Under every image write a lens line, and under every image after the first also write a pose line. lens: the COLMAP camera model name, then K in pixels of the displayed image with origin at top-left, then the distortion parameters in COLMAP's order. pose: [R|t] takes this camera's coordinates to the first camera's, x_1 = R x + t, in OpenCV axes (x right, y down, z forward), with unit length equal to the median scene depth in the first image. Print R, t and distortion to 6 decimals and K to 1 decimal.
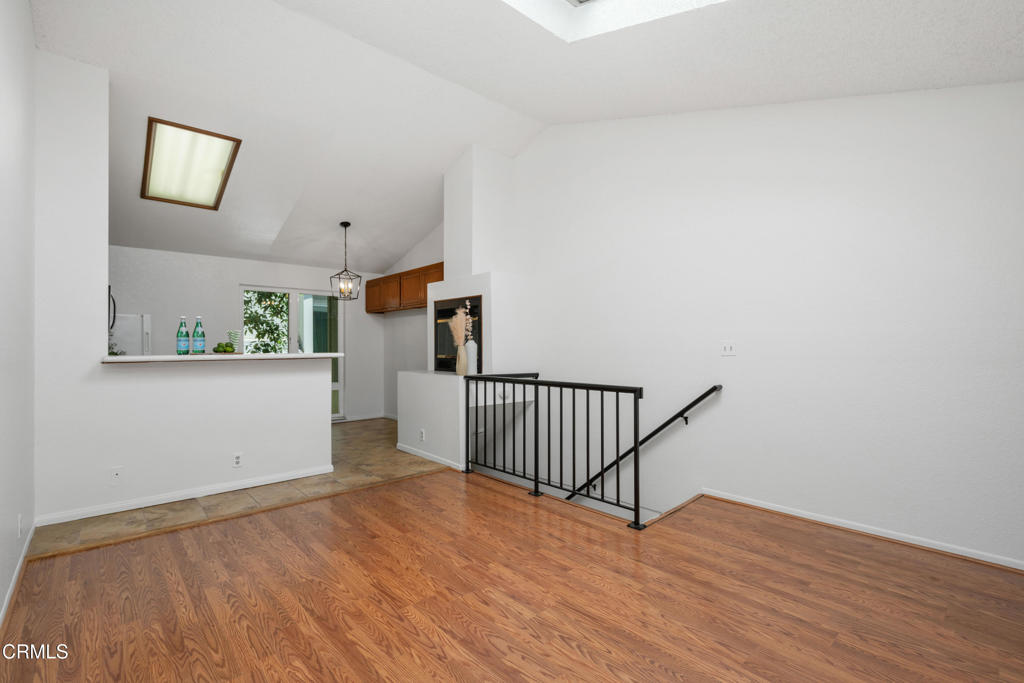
lens RADIAL K [[466.5, 0, 508.1], [0, 466.5, 335.3], [0, 0, 1]] dist [-0.002676, 0.000257]
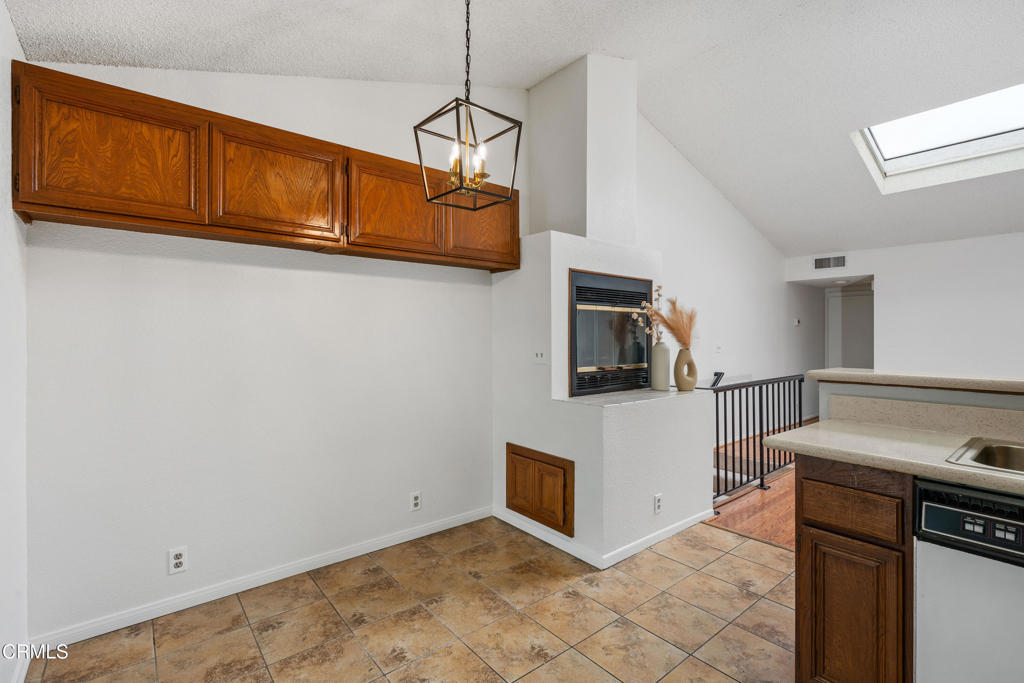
lens RADIAL K [[466.5, 0, 508.1], [0, 466.5, 335.3], [0, 0, 1]] dist [-0.002676, 0.000257]
pose [[0.050571, 0.005500, 0.998705, -1.096193], [-0.019223, 0.999805, -0.004533, 0.012328], [-0.998535, -0.018969, 0.050667, 1.630429]]
